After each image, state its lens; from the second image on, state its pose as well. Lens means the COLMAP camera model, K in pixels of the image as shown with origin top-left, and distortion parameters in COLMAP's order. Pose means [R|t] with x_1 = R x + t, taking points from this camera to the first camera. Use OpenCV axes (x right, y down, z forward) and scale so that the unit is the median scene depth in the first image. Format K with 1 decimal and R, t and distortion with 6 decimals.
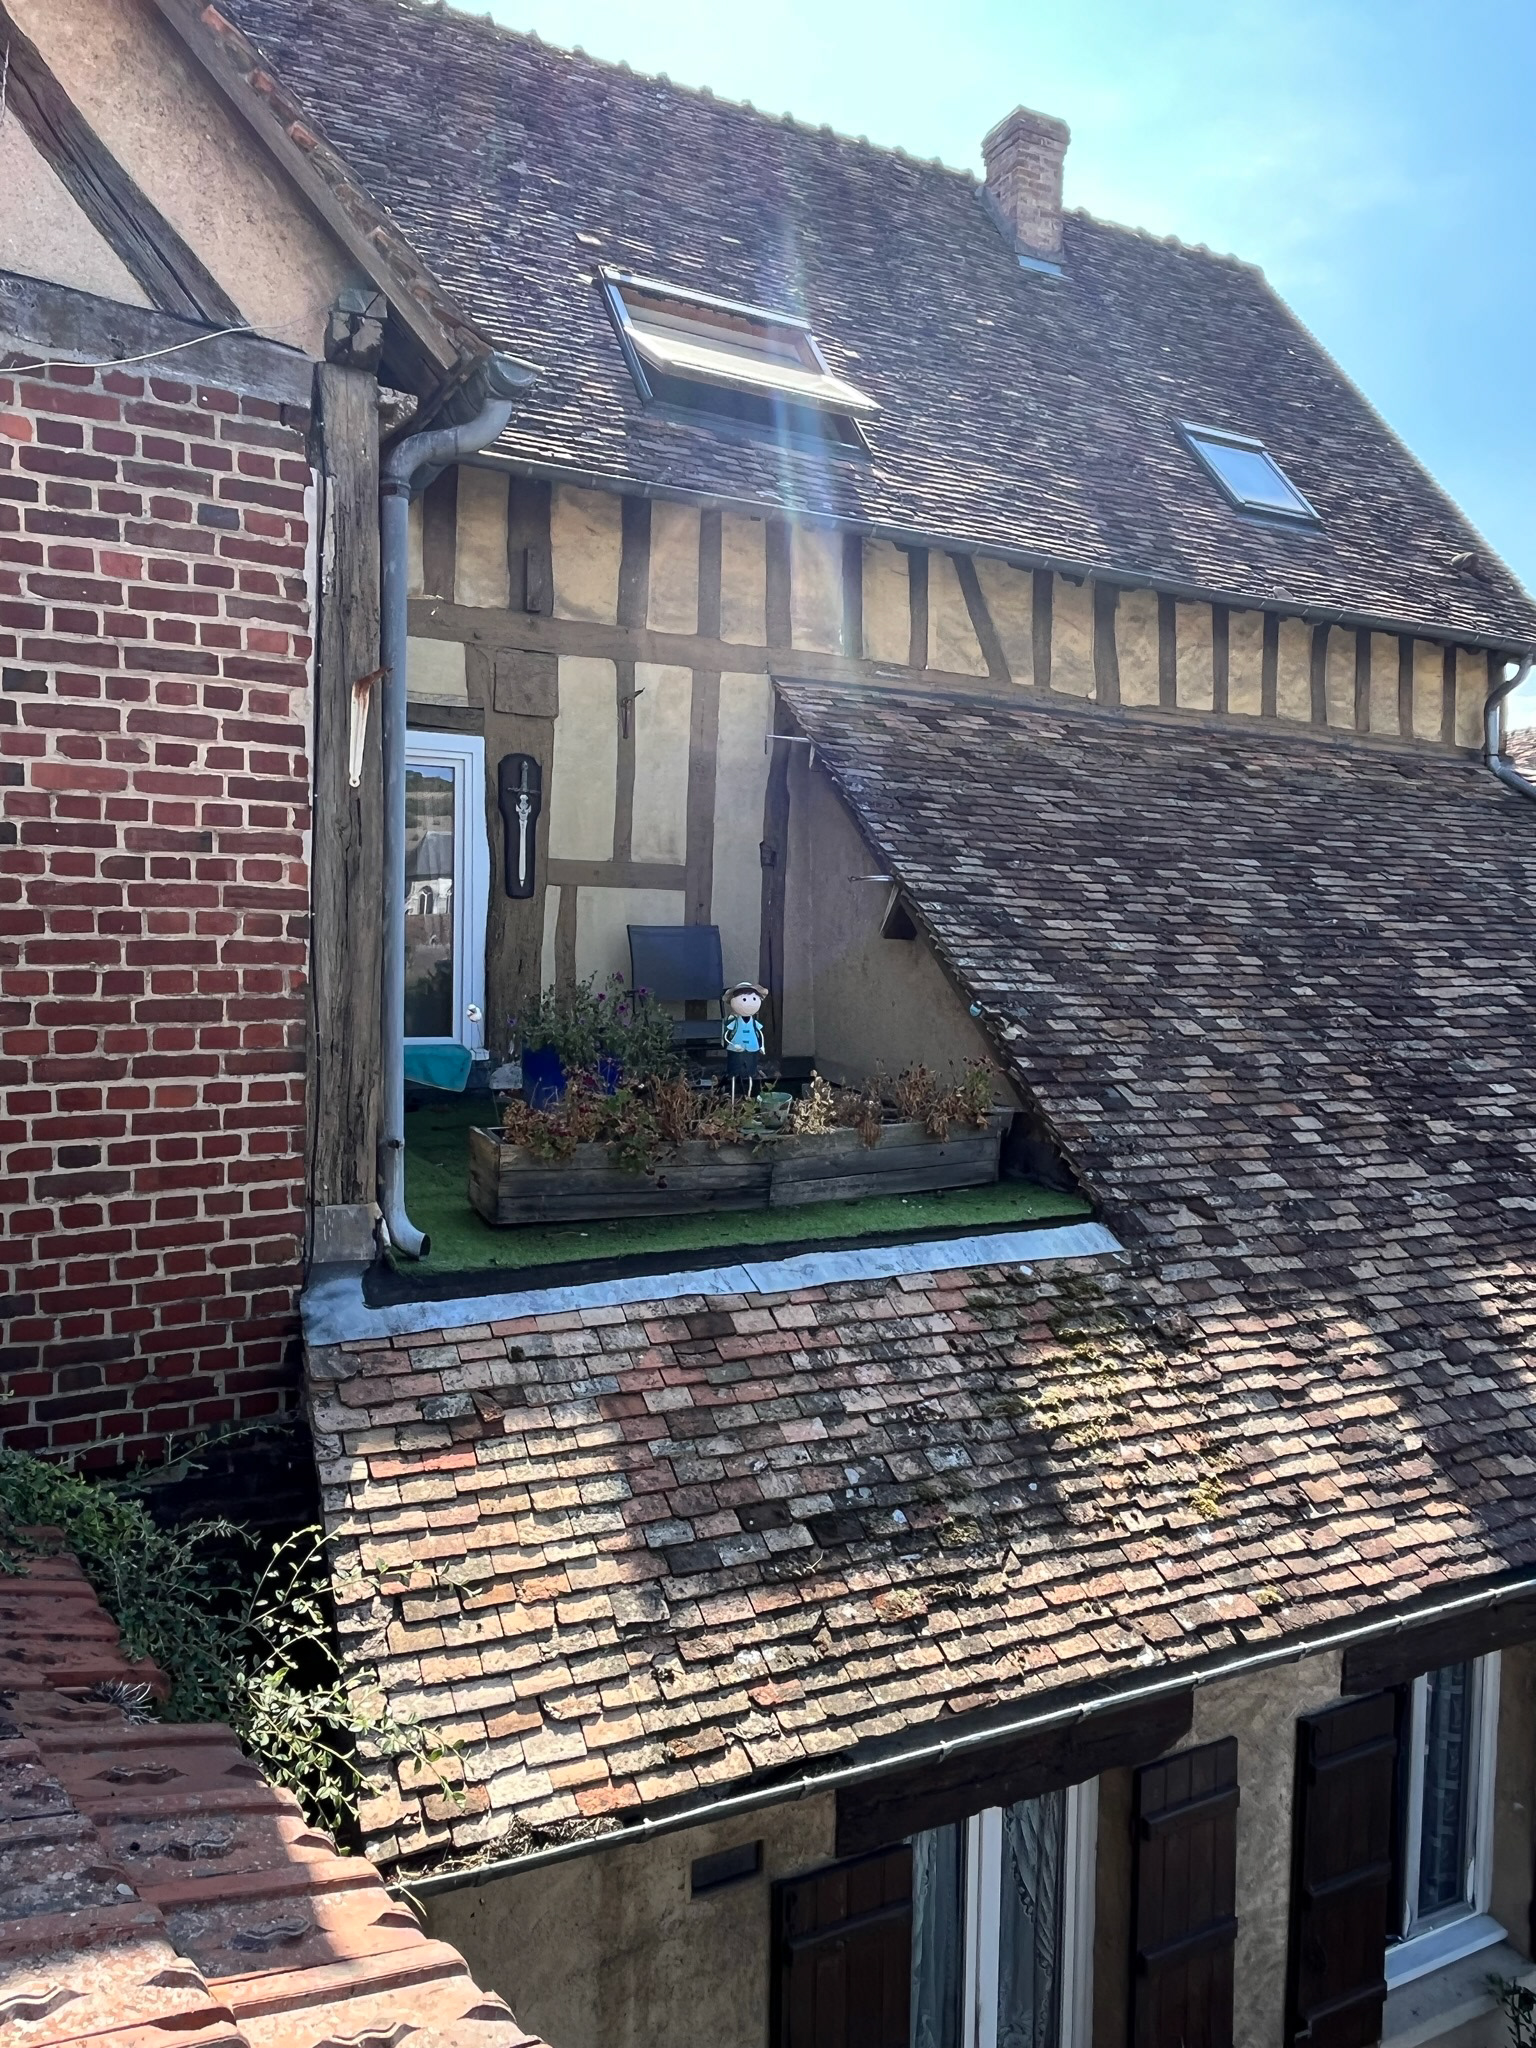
lens RADIAL K [[1372.2, 0, 766.5], [0, 1372.2, 1020.5], [0, 0, 1]] dist [-0.002630, -0.003086]
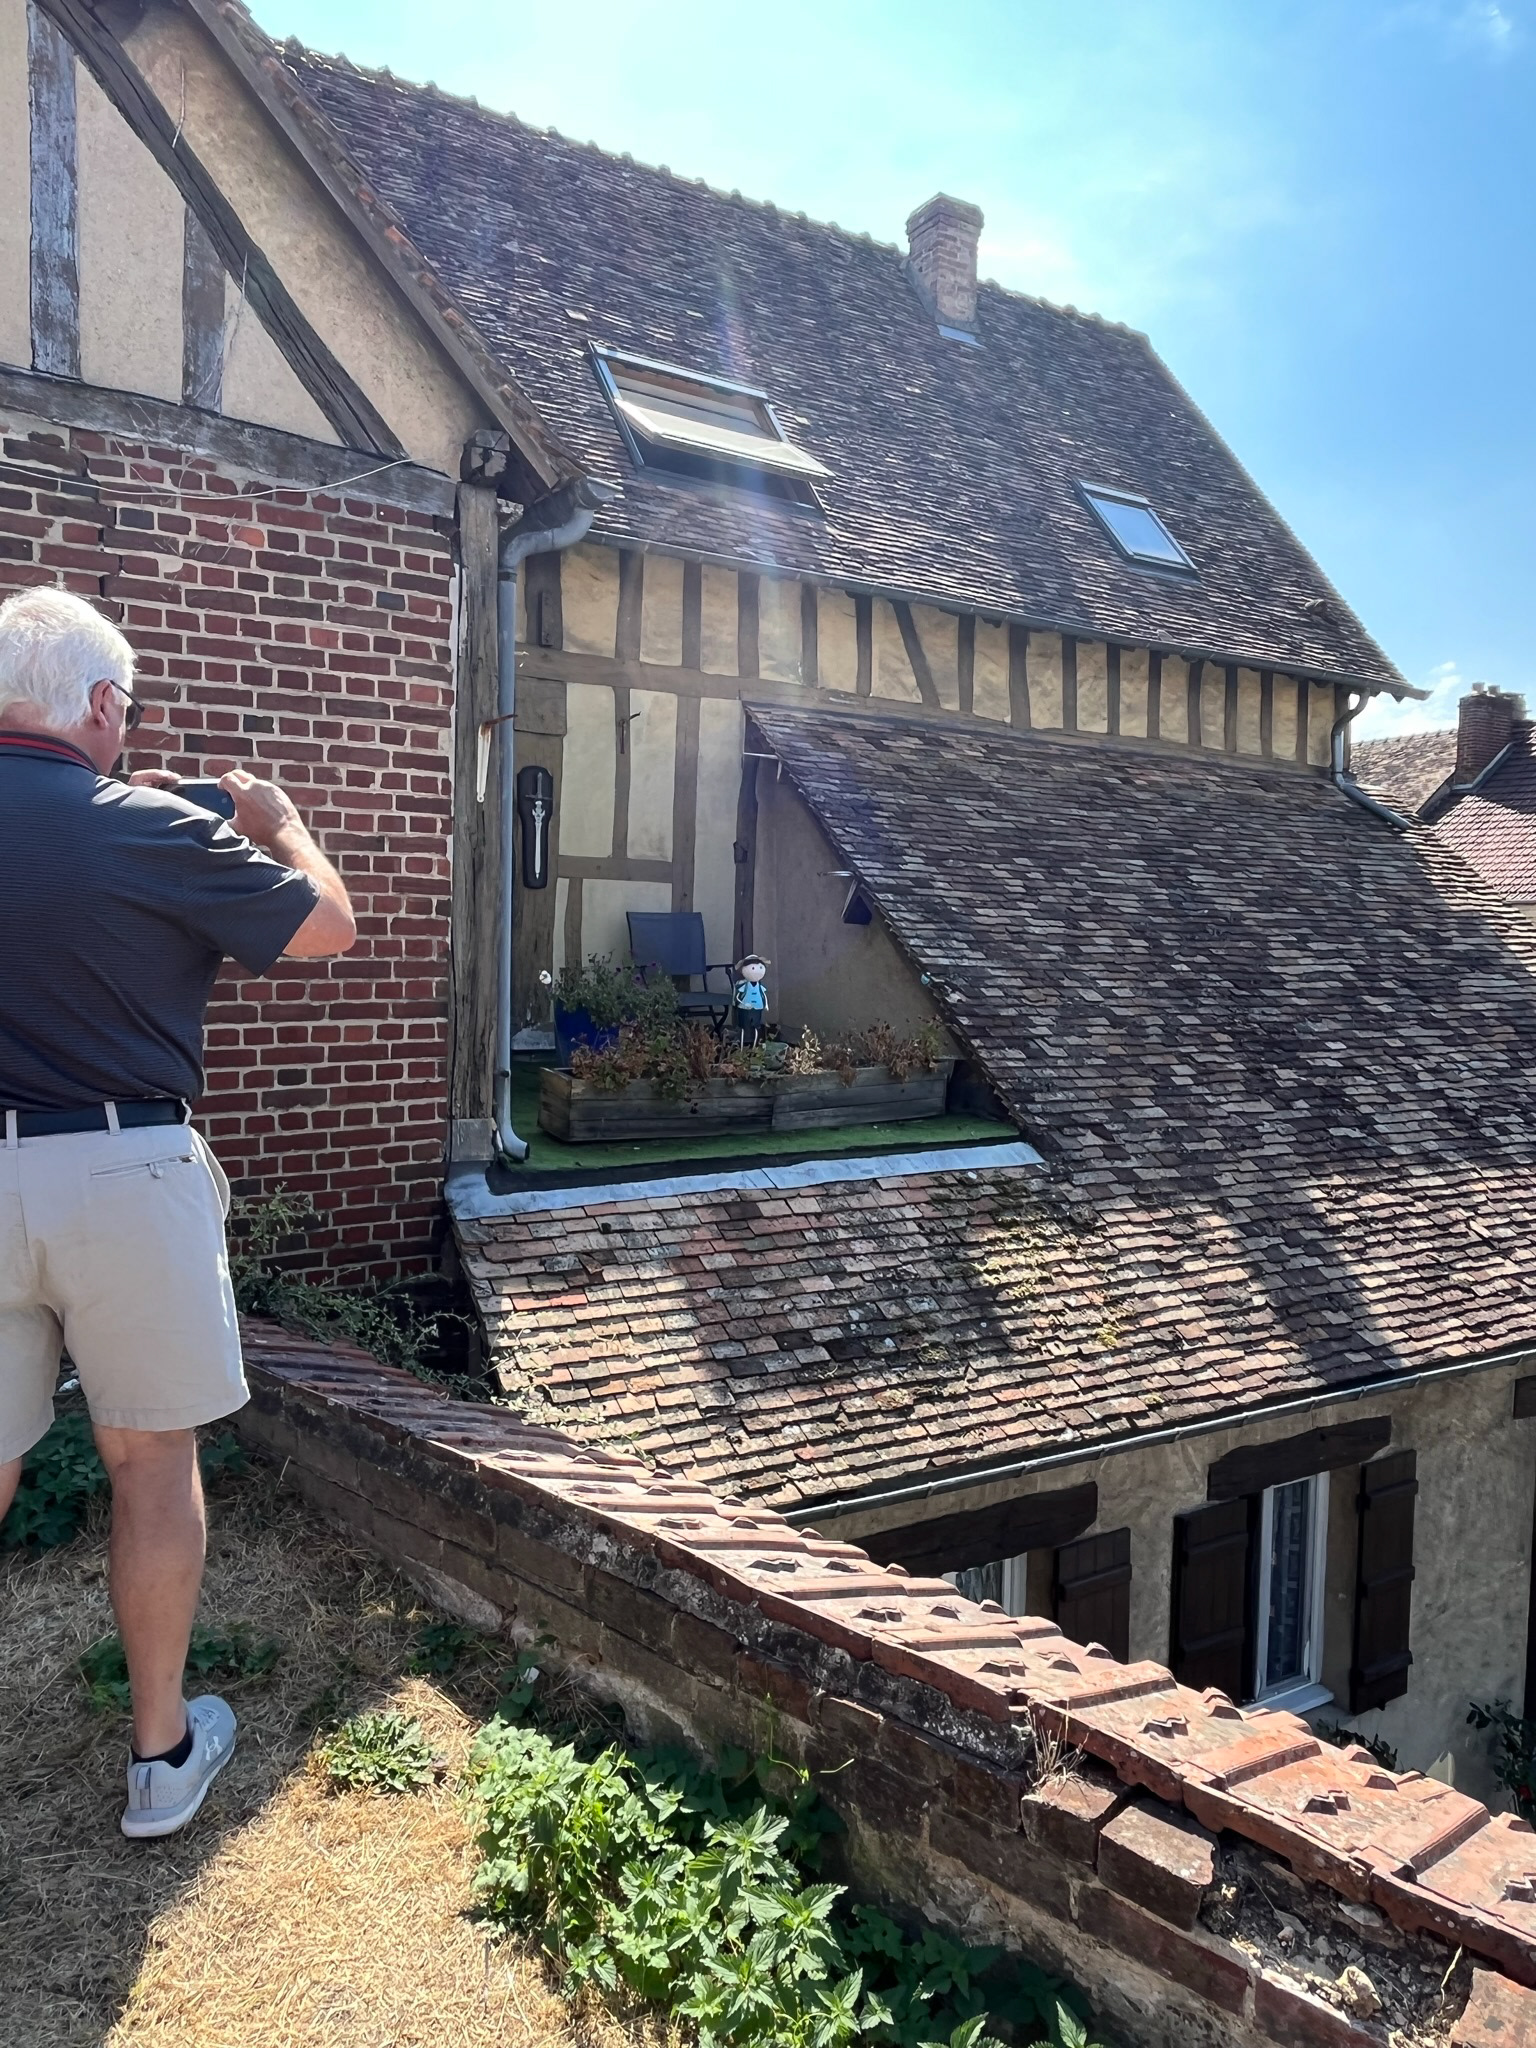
lens RADIAL K [[1372.2, 0, 768.6], [0, 1372.2, 1023.5], [0, 0, 1]] dist [-0.002630, -0.003086]
pose [[0.996932, -0.001452, 0.078263, -0.103323], [0.000922, 0.999976, 0.006800, 0.027859], [-0.078271, -0.006707, 0.996910, -0.278696]]
